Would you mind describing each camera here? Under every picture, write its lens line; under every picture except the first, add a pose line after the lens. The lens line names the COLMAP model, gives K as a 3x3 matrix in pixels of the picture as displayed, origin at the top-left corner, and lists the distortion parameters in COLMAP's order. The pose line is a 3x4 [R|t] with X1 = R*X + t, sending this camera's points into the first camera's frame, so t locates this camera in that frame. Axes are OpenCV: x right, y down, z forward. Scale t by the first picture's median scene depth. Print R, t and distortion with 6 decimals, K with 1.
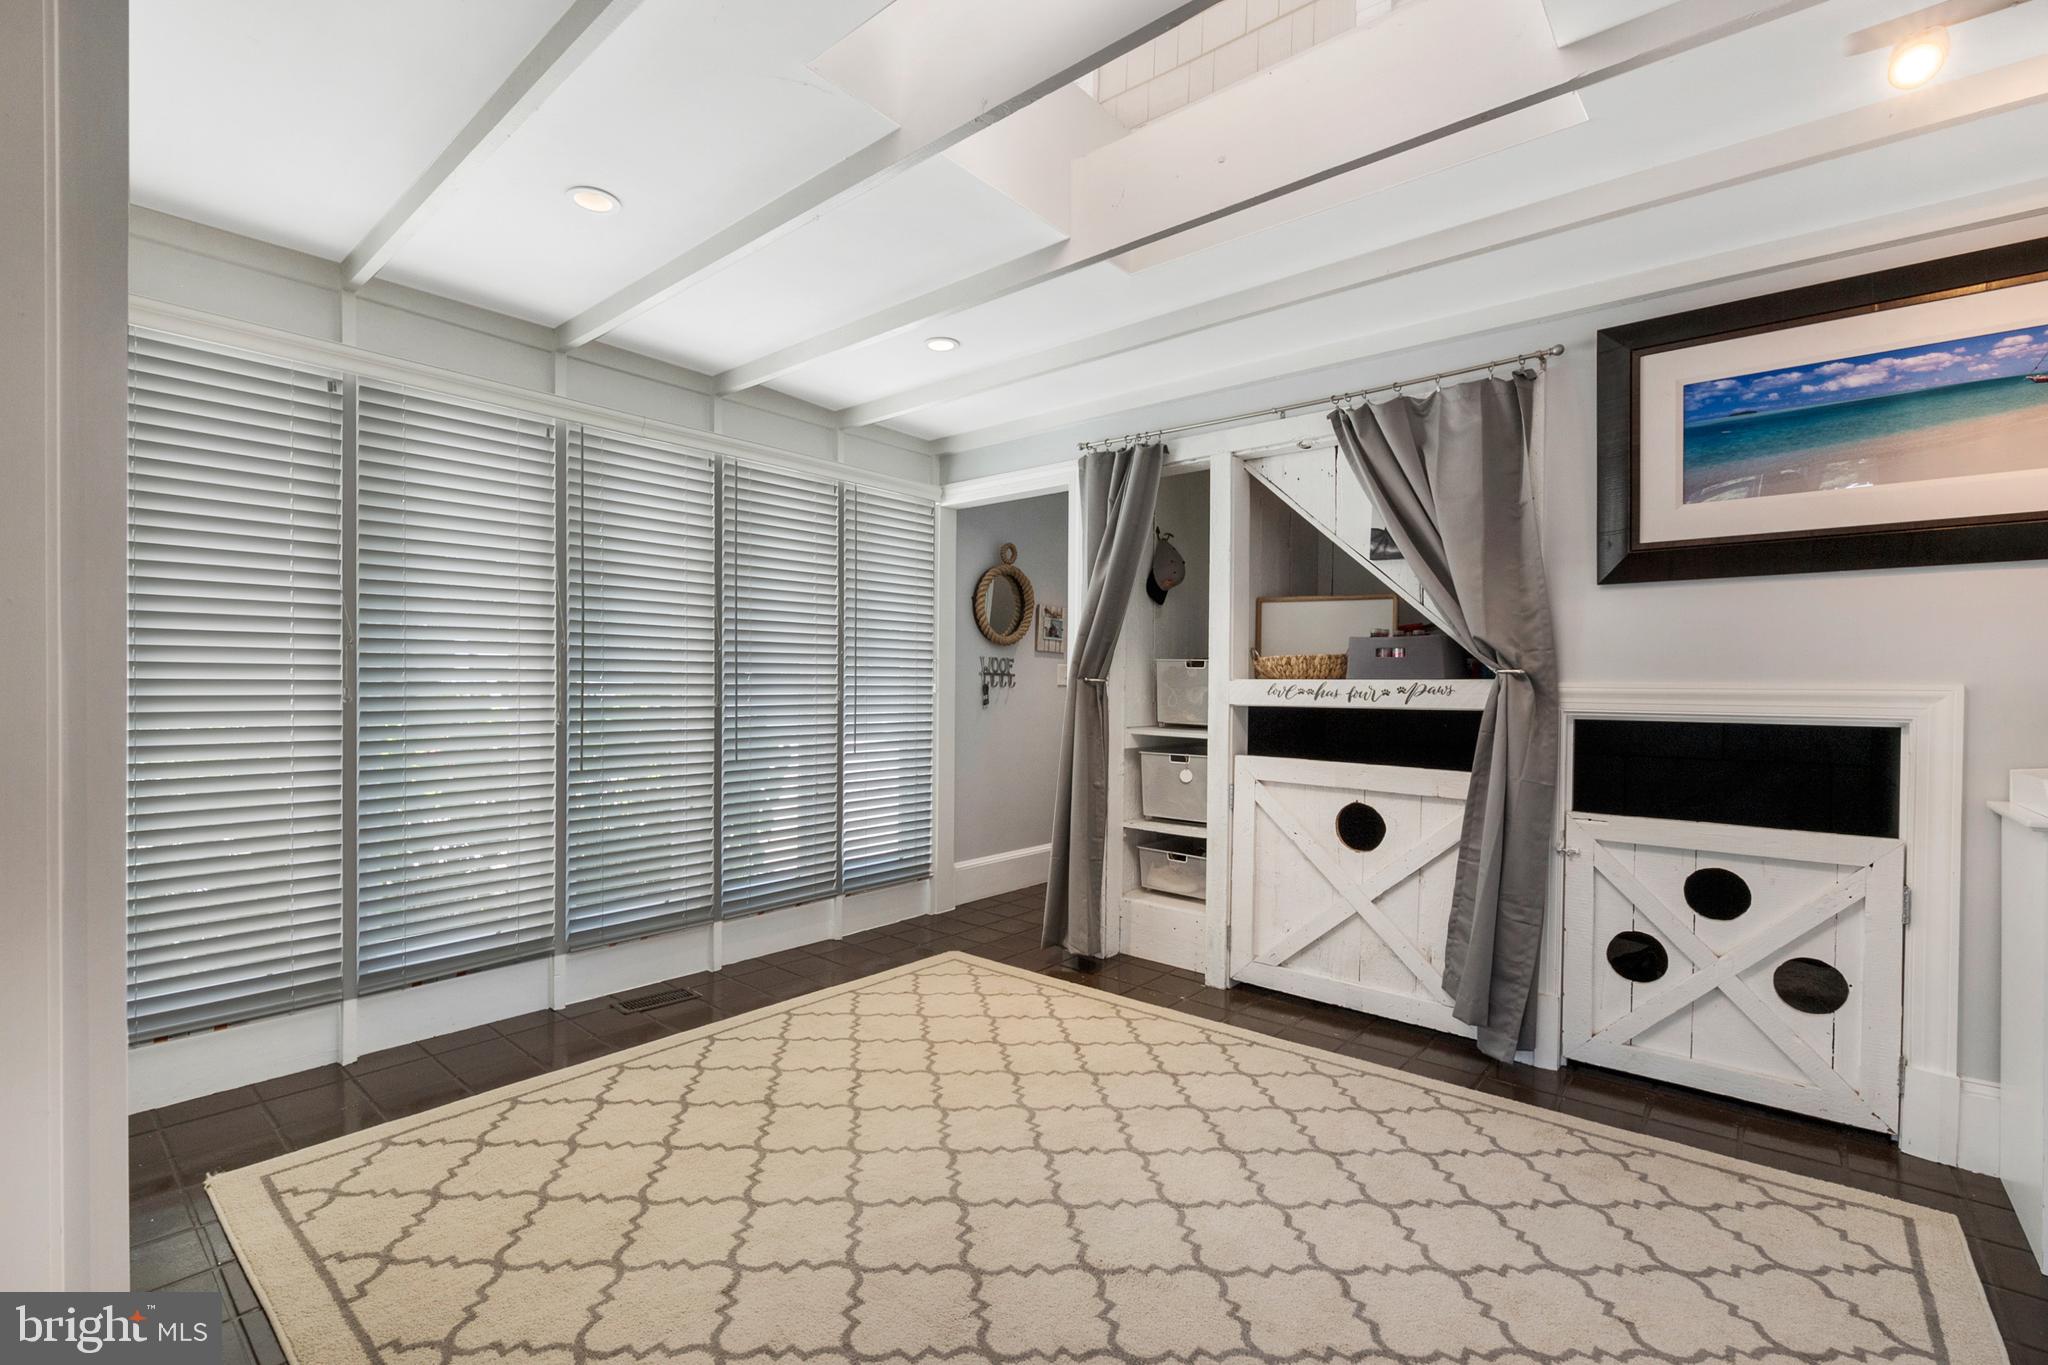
lens RADIAL K [[910.3, 0, 1018.1], [0, 910.3, 682.2], [0, 0, 1]] dist [0.005276, -0.000216]
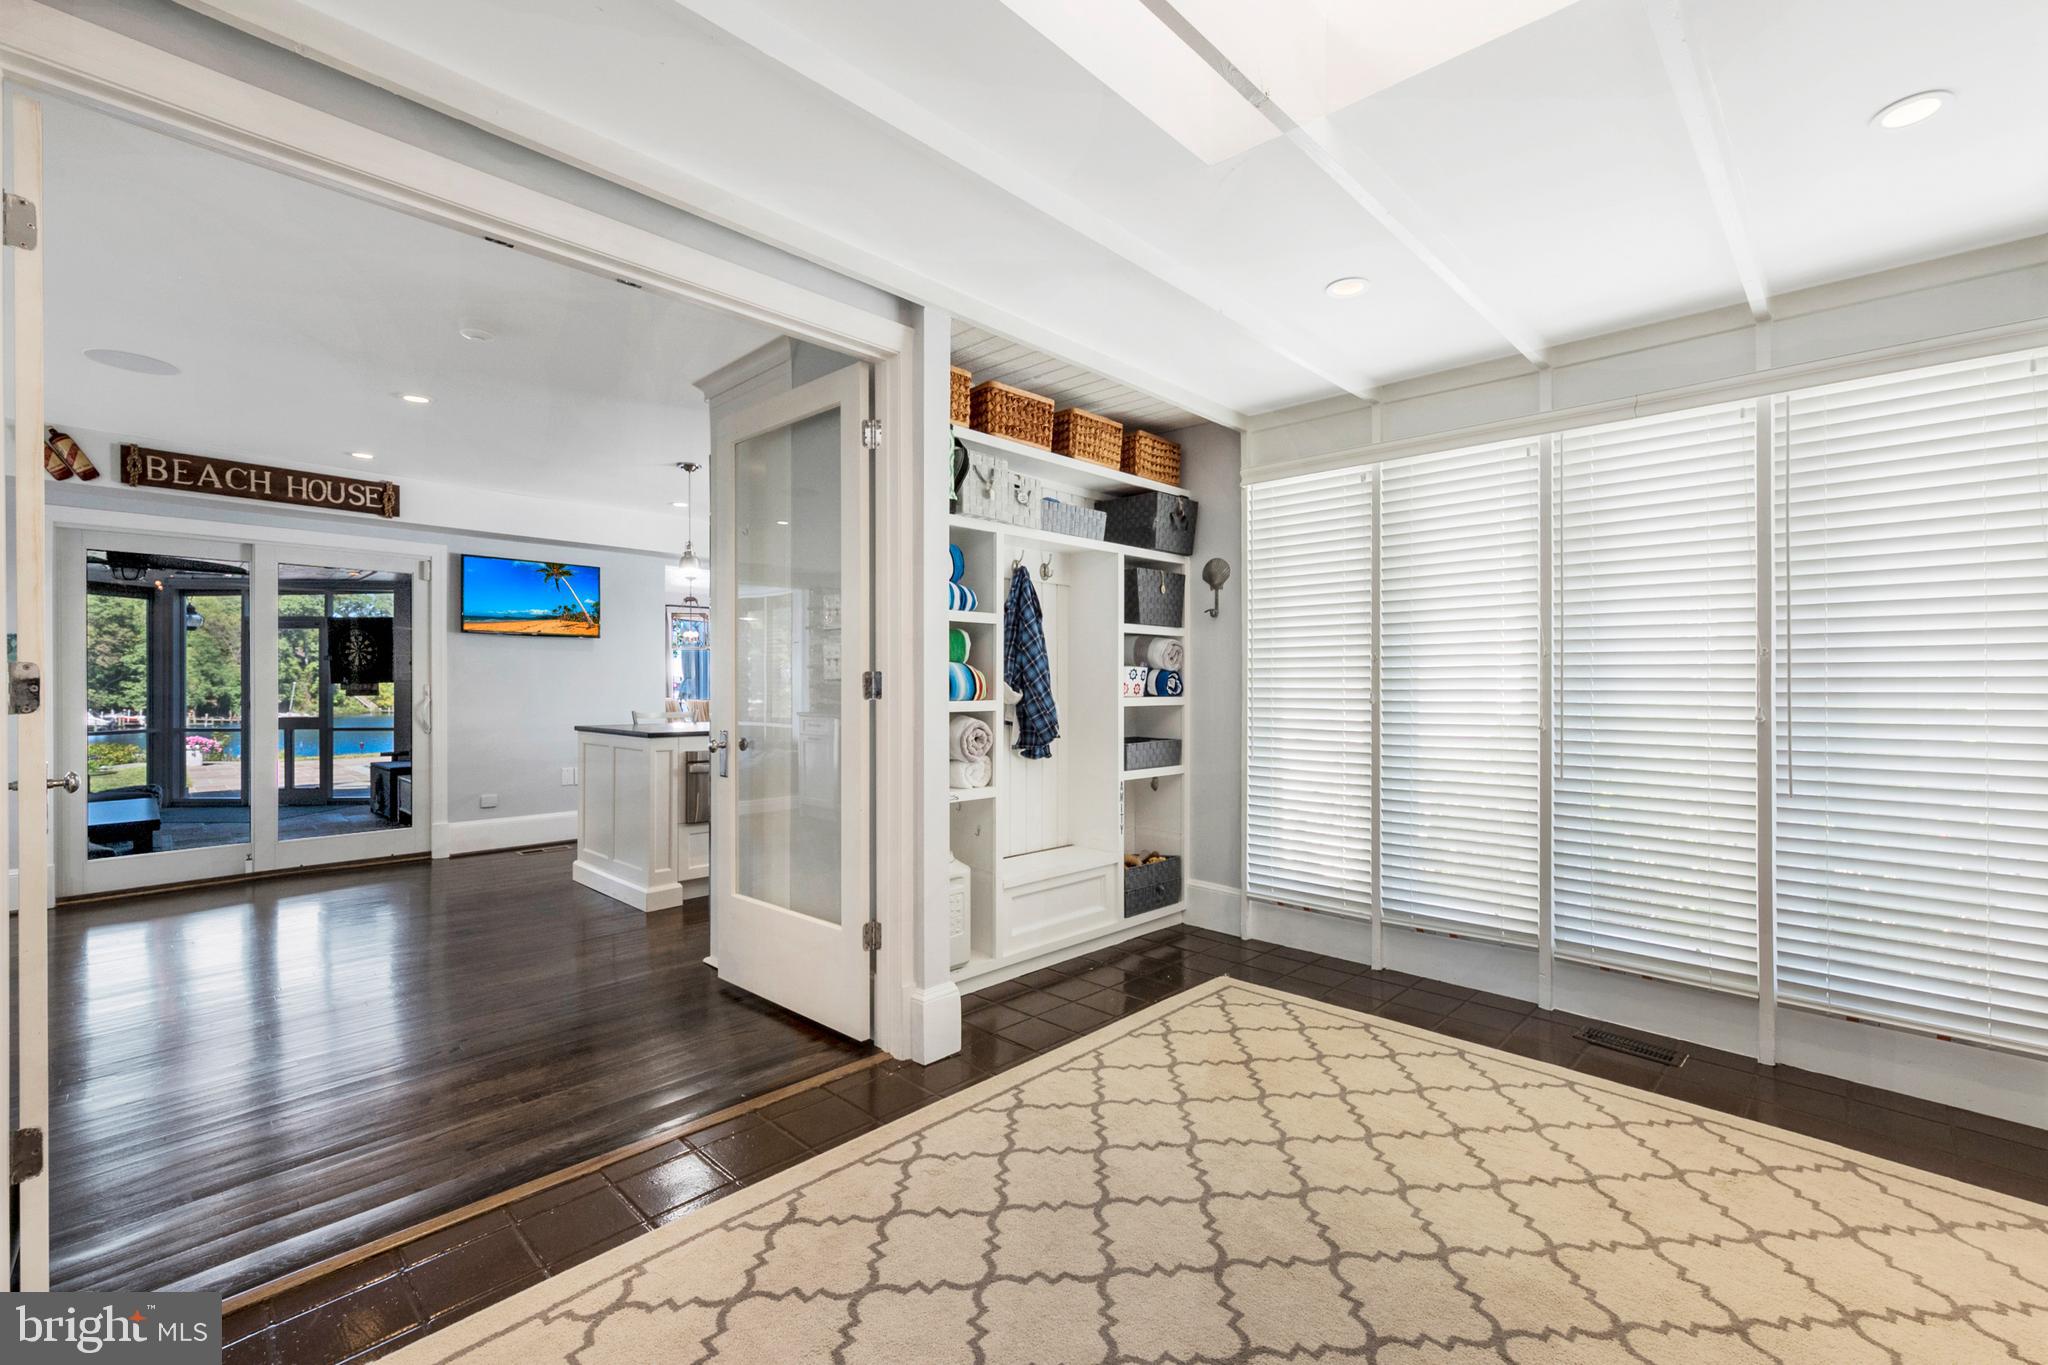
lens RADIAL K [[868.2, 0, 1016.9], [0, 868.2, 676.8], [0, 0, 1]] dist [0.008903, -0.001262]
pose [[-0.069104, -0.017998, -0.997447, 0.545959], [-0.003173, 0.999836, -0.017821, 0.005775], [0.997604, 0.001934, -0.069150, 0.502545]]
